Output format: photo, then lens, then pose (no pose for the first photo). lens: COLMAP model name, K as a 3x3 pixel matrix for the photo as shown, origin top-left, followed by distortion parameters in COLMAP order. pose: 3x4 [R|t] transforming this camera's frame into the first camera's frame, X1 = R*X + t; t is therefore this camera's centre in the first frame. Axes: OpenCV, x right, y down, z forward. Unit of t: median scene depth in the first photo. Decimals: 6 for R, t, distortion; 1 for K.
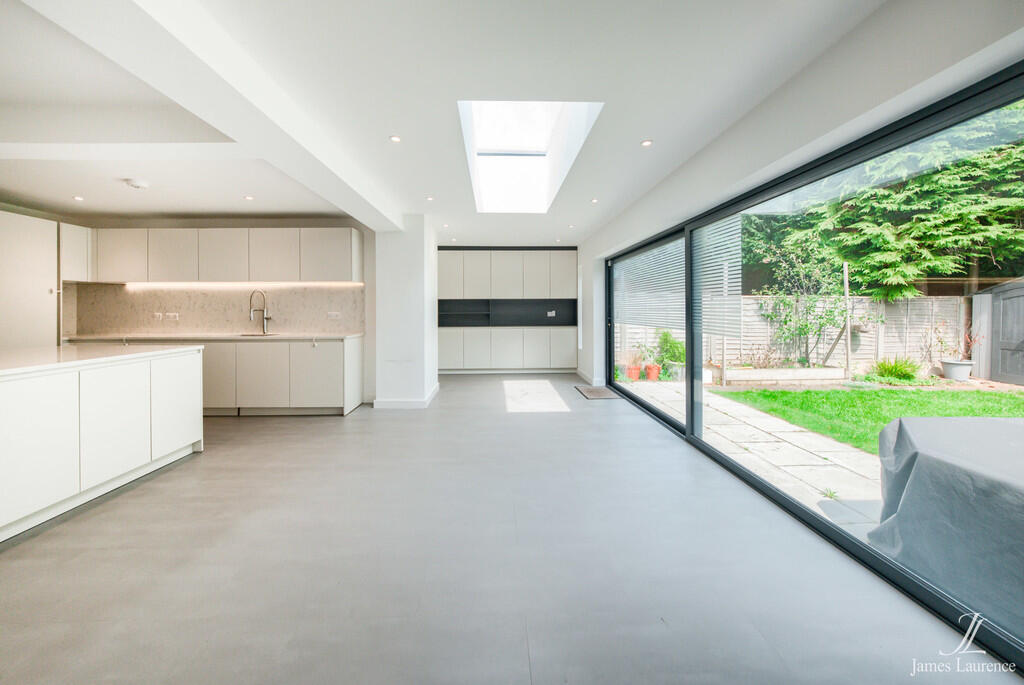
lens RADIAL K [[348.0, 0, 497.5], [0, 348.0, 308.1], [0, 0, 1]] dist [-0.000341, -0.000066]
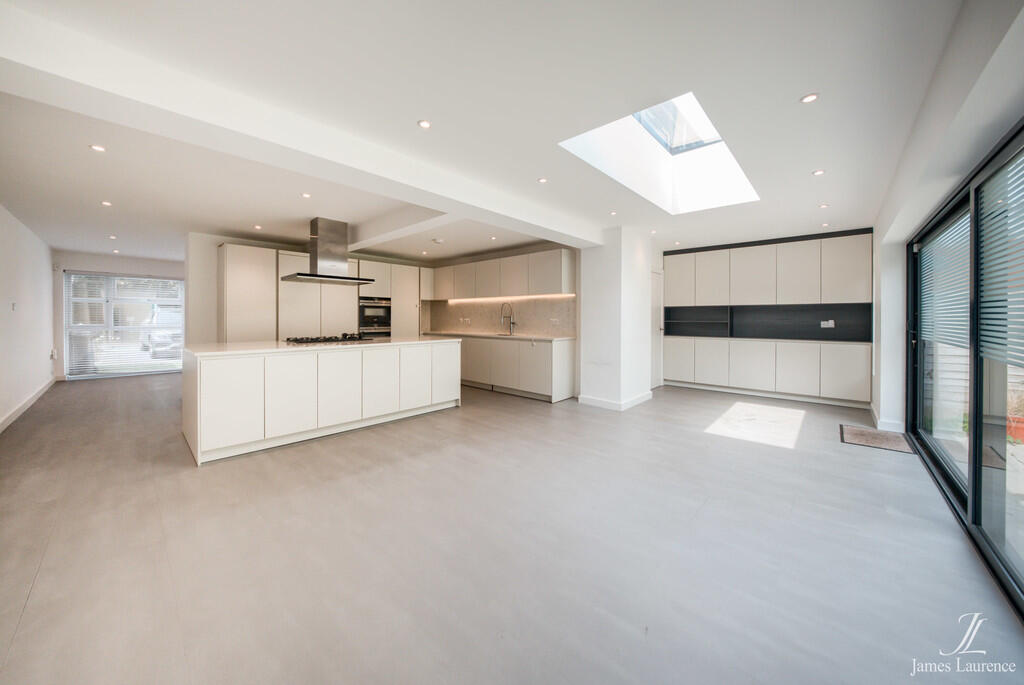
lens RADIAL K [[351.4, 0, 513.4], [0, 351.4, 318.7], [0, 0, 1]] dist [0.000154, -0.000008]
pose [[0.734699, 0.008472, -0.678341, 0.277484], [-0.002790, 0.999951, 0.009466, -0.000074], [0.678388, -0.005062, 0.734686, -0.001918]]
